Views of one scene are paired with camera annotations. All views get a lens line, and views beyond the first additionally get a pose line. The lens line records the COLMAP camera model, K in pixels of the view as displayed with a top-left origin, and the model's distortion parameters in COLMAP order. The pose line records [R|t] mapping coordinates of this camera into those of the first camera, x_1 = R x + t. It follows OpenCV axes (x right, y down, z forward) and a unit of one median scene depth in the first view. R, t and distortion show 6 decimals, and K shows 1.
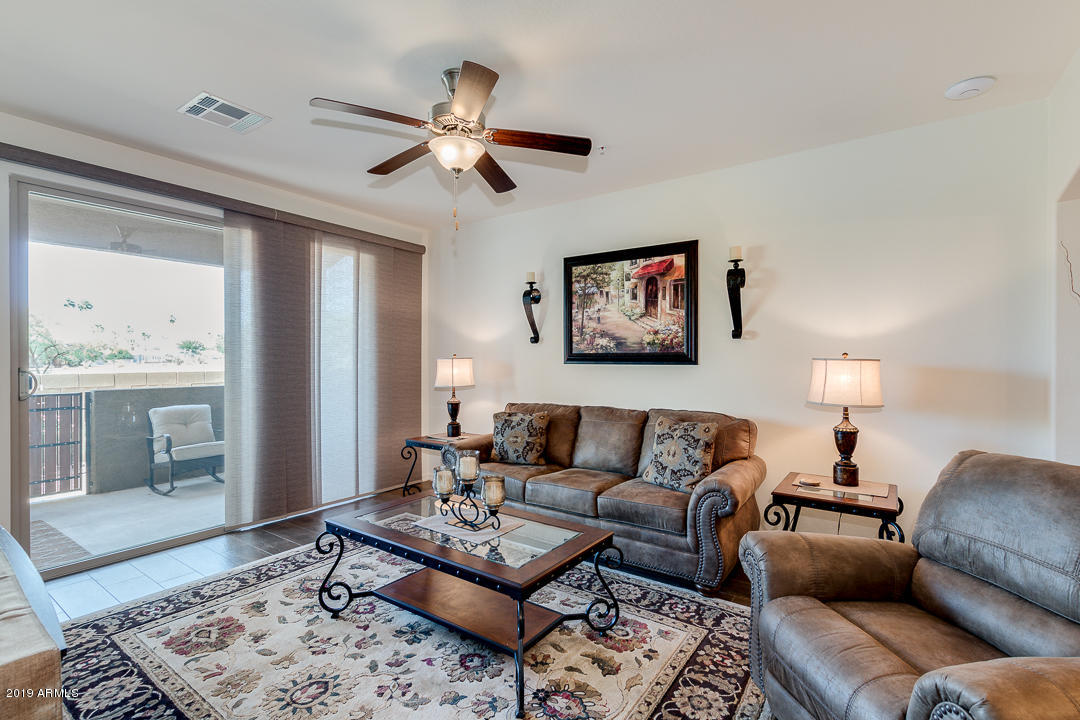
lens RADIAL K [[491.6, 0, 541.5], [0, 491.6, 358.1], [0, 0, 1]] dist [0.008336, -0.003138]
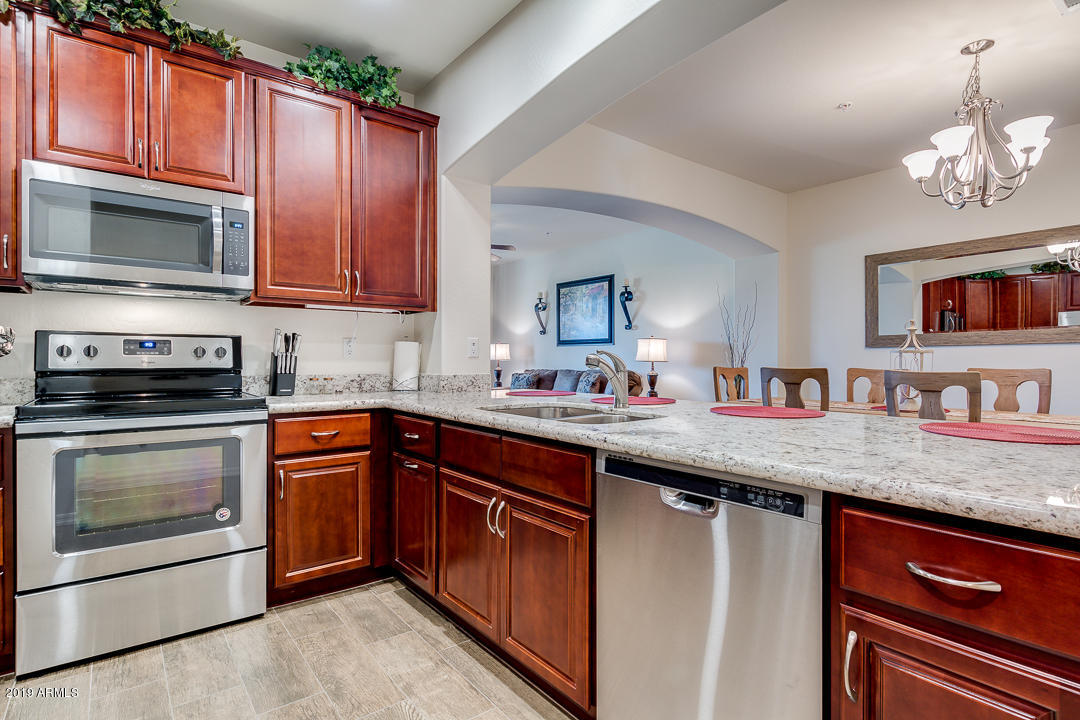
lens RADIAL K [[542.7, 0, 546.2], [0, 542.7, 359.2], [0, 0, 1]] dist [0.004776, -0.000509]
pose [[0.956785, 0.002953, -0.290782, 0.562311], [-0.003374, 0.999994, -0.000945, 0.057690], [0.290777, 0.001885, 0.956789, -0.798033]]
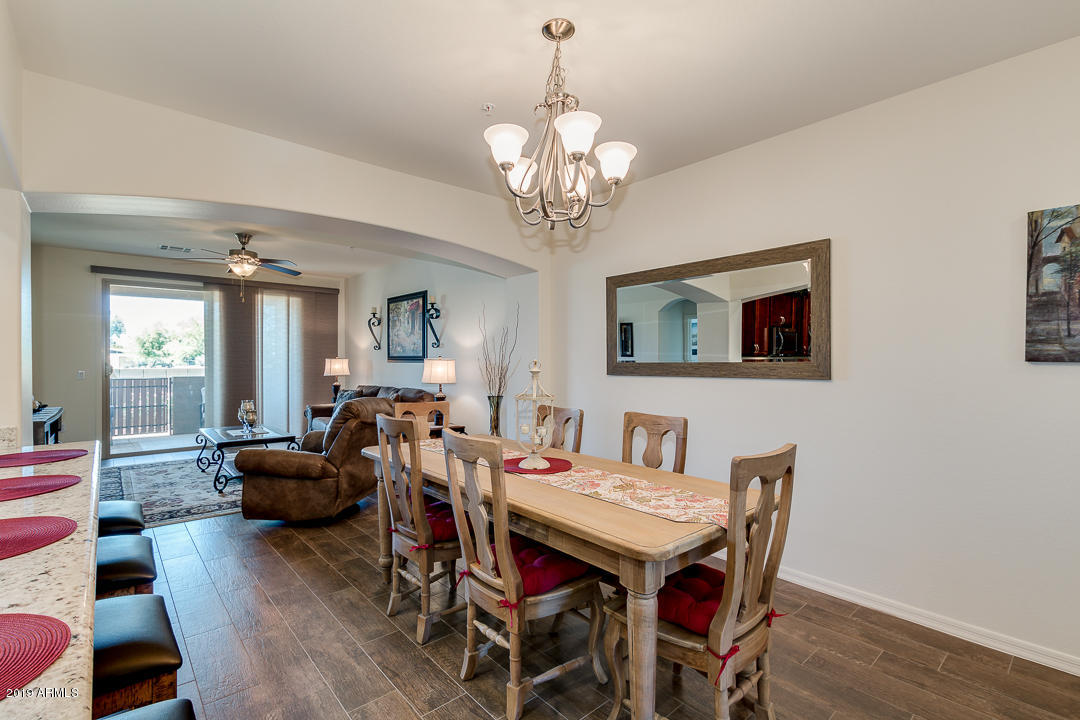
lens RADIAL K [[491.6, 0, 541.5], [0, 491.6, 358.1], [0, 0, 1]] dist [0.008336, -0.003138]
pose [[0.971618, 0.002094, -0.236546, 0.961922], [-0.003216, 0.999985, -0.004360, 0.002847], [0.236534, 0.004997, 0.971610, -0.495996]]
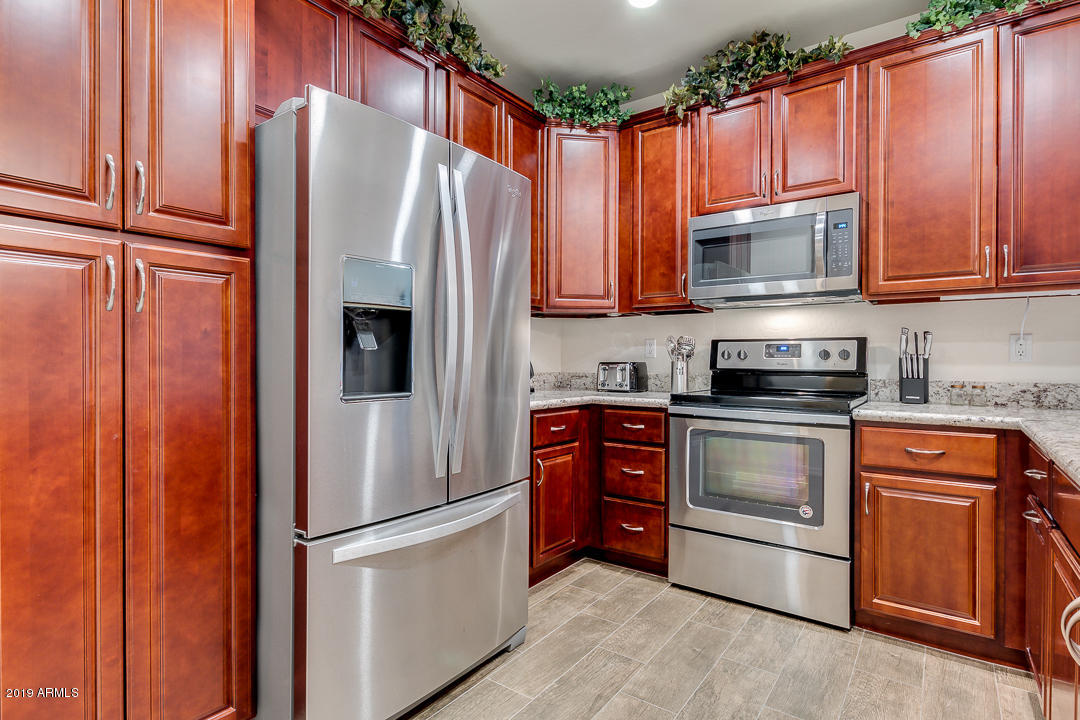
lens RADIAL K [[547.7, 0, 534.2], [0, 547.7, 358.9], [0, 0, 1]] dist [-0.002460, 0.000037]
pose [[-0.024262, 0.001753, -0.999704, 0.656026], [-0.006154, 0.999979, 0.001903, 0.056457], [0.999687, 0.006199, -0.024251, -0.654164]]
